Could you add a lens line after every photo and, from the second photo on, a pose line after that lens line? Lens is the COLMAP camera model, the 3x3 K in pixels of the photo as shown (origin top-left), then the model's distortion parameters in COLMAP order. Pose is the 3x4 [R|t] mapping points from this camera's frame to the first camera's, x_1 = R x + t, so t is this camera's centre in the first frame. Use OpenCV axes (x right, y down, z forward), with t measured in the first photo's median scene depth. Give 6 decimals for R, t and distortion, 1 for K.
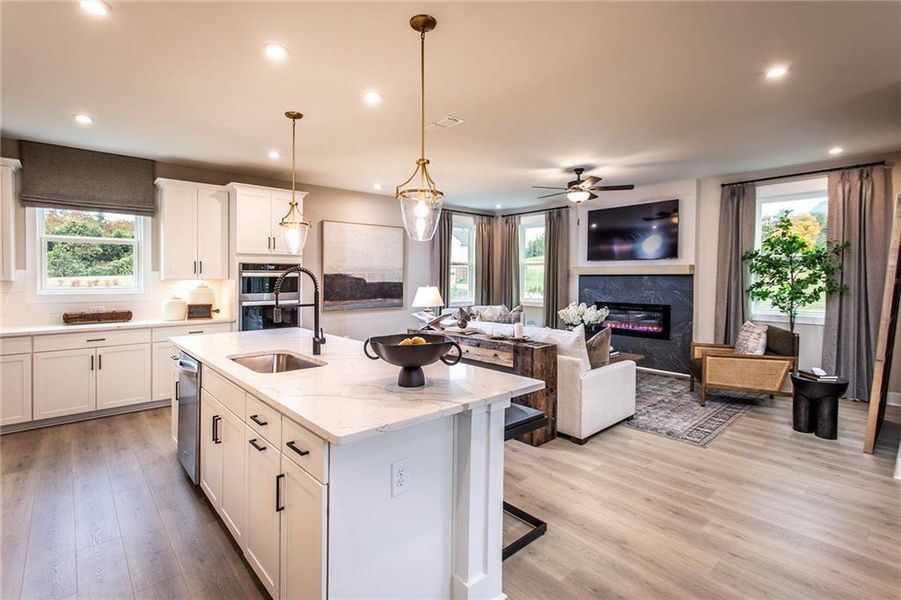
lens RADIAL K [[435.5, 0, 451.6], [0, 435.5, 287.6], [0, 0, 1]] dist [0.002388, 0.000443]
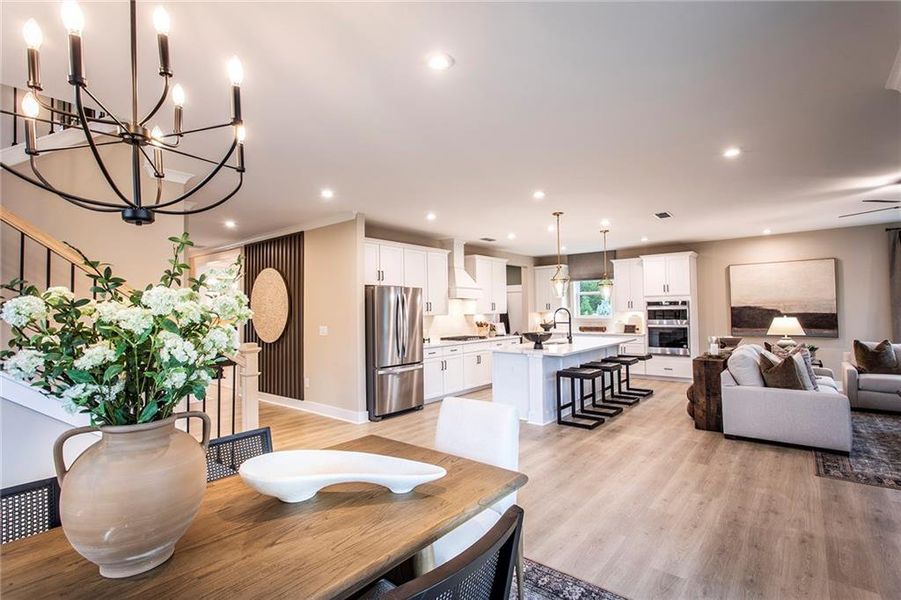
lens RADIAL K [[435.5, 0, 451.6], [0, 435.5, 287.6], [0, 0, 1]] dist [0.002388, 0.000443]
pose [[0.147987, -0.056363, -0.987382, 1.105921], [-0.011213, 0.998215, -0.058662, -0.002697], [0.988926, 0.019752, 0.147091, -0.008998]]
